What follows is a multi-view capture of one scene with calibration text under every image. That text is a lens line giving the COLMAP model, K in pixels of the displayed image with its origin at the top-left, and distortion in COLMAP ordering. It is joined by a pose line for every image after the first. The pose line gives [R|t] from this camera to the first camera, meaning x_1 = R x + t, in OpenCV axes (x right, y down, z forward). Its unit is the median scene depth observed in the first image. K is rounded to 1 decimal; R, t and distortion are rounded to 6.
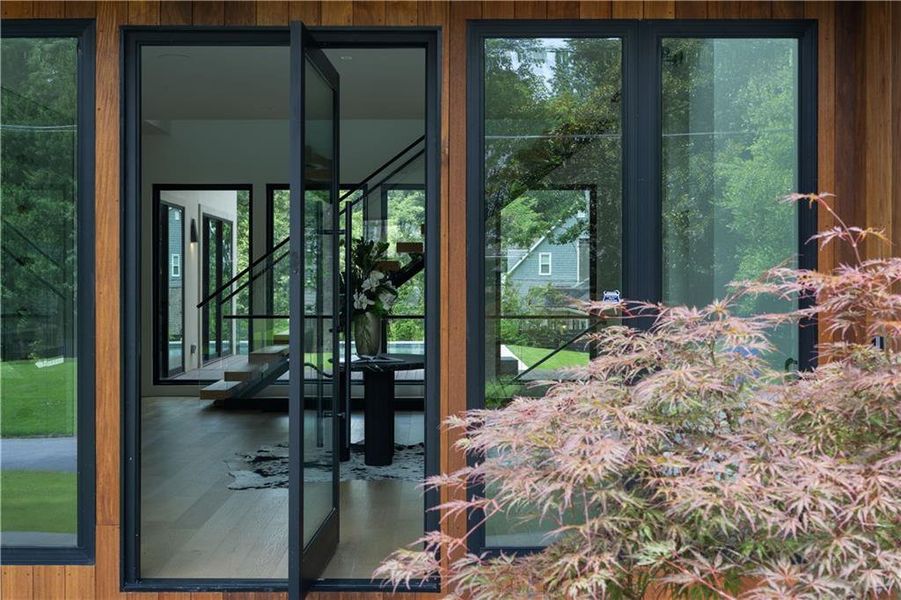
lens RADIAL K [[377.3, 0, 448.1], [0, 377.3, 301.0], [0, 0, 1]] dist [-0.001344, 0.000329]
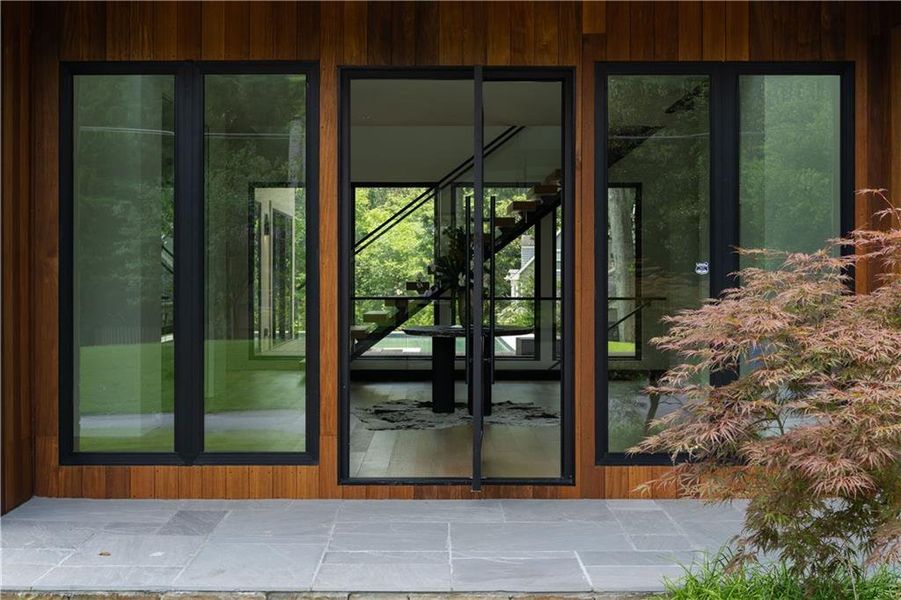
lens RADIAL K [[377.3, 0, 452.7], [0, 377.3, 298.6], [0, 0, 1]] dist [-0.001344, 0.000329]
pose [[1.000000, 0.000569, -0.000431, -0.458092], [-0.000569, 0.999999, -0.000969, 0.105130], [0.000430, 0.000970, 0.999999, -0.349404]]
